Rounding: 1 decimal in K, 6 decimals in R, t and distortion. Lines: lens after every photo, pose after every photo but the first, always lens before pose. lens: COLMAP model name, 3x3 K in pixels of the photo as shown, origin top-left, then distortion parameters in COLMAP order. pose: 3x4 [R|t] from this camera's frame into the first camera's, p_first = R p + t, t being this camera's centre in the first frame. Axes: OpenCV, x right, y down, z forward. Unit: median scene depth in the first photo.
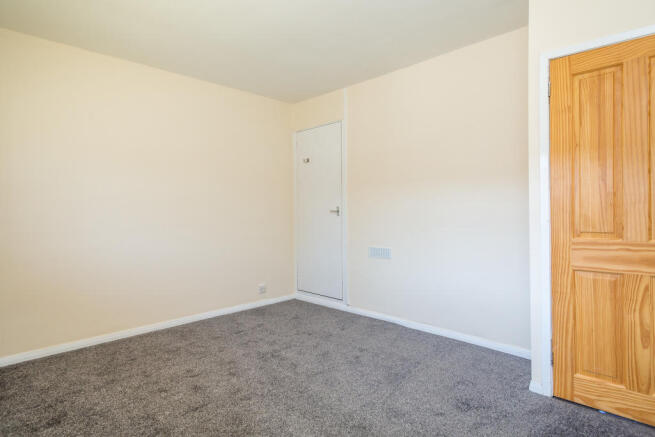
lens RADIAL K [[358.1, 0, 328.1], [0, 358.1, 215.5], [0, 0, 1]] dist [0.004321, 0.000853]
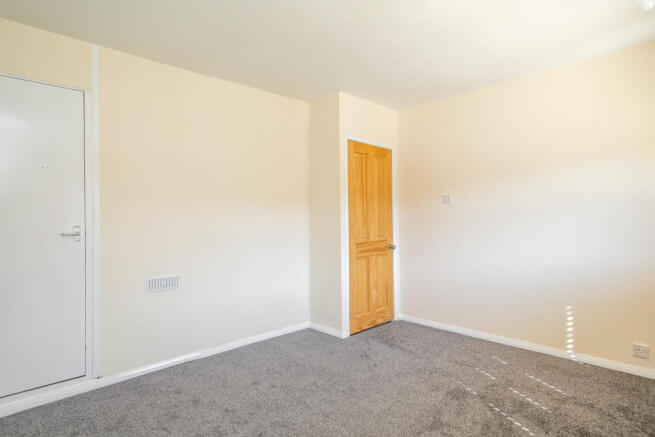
lens RADIAL K [[358.1, 0, 328.0], [0, 358.1, 216.7], [0, 0, 1]] dist [0.004321, 0.000853]
pose [[0.034499, 0.007432, 0.999377, -0.702644], [0.020895, 0.999748, -0.008156, -0.033451], [-0.999186, 0.021163, 0.034335, 0.665787]]
